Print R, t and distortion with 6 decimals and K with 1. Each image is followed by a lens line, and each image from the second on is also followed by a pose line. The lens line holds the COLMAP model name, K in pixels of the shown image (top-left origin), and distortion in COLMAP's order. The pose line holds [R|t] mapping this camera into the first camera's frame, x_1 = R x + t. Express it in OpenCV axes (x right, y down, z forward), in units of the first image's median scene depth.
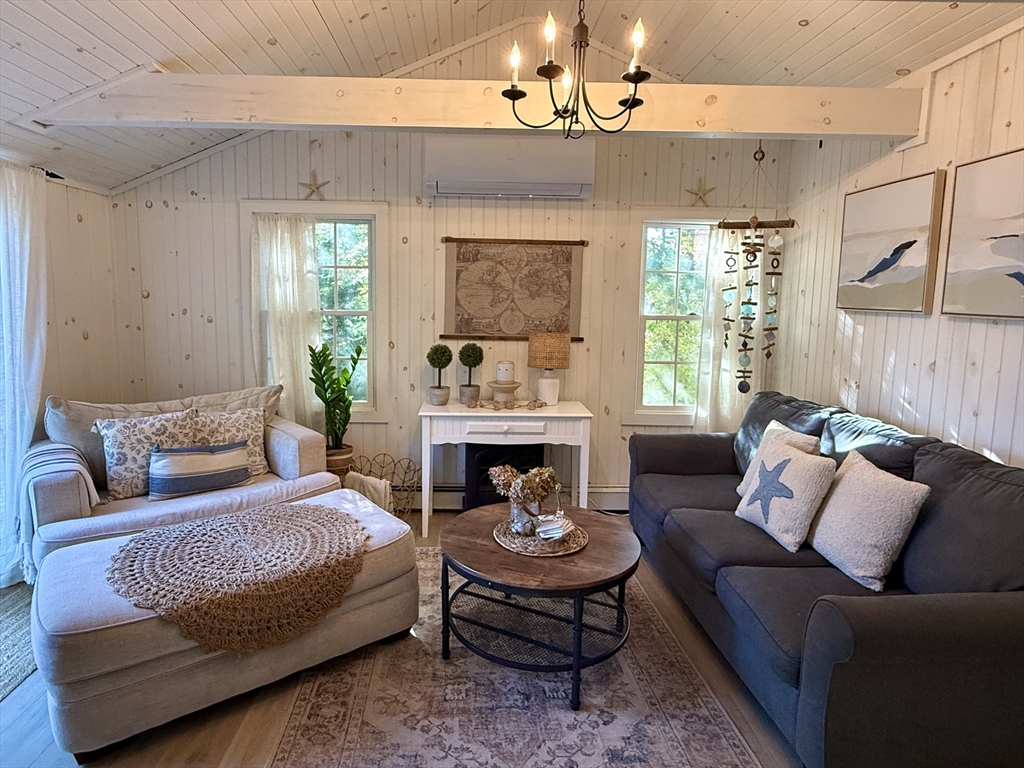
lens RADIAL K [[604.9, 0, 511.1], [0, 604.9, 373.9], [0, 0, 1]] dist [0.009942, 0.001908]
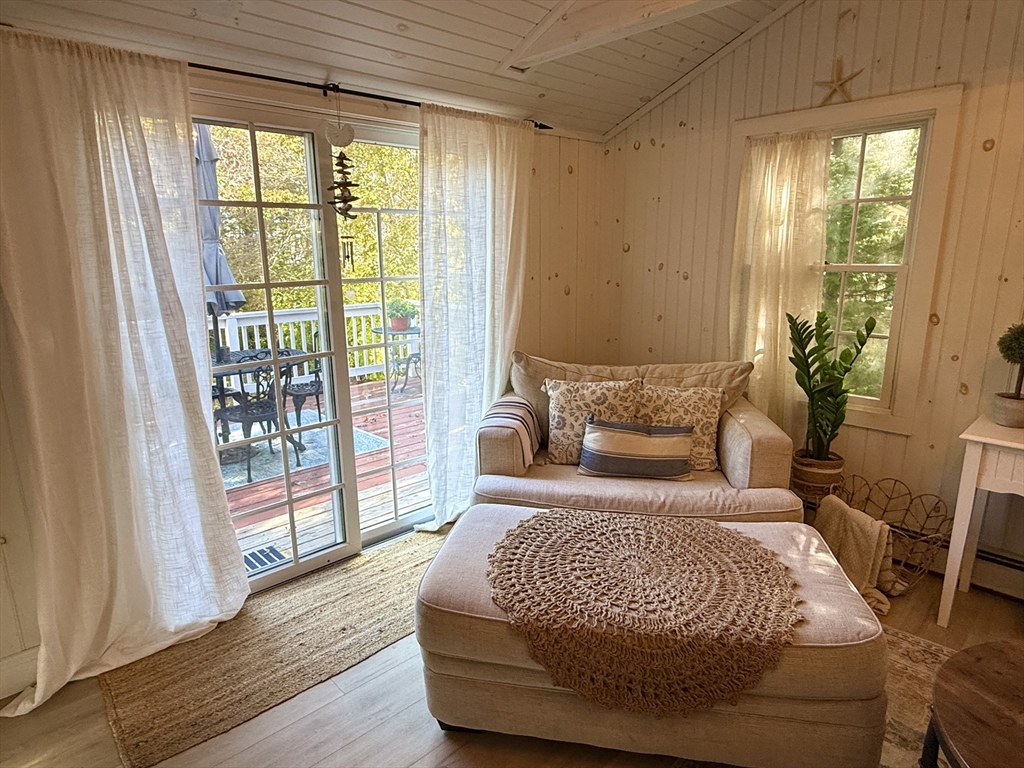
lens RADIAL K [[600.3, 0, 505.6], [0, 600.3, 387.3], [0, 0, 1]] dist [-0.001560, -0.002332]
pose [[0.631392, 0.151617, -0.760498, 0.010922], [-0.078839, 0.988169, 0.131552, -0.029342], [0.771446, -0.023104, 0.635875, 0.300368]]
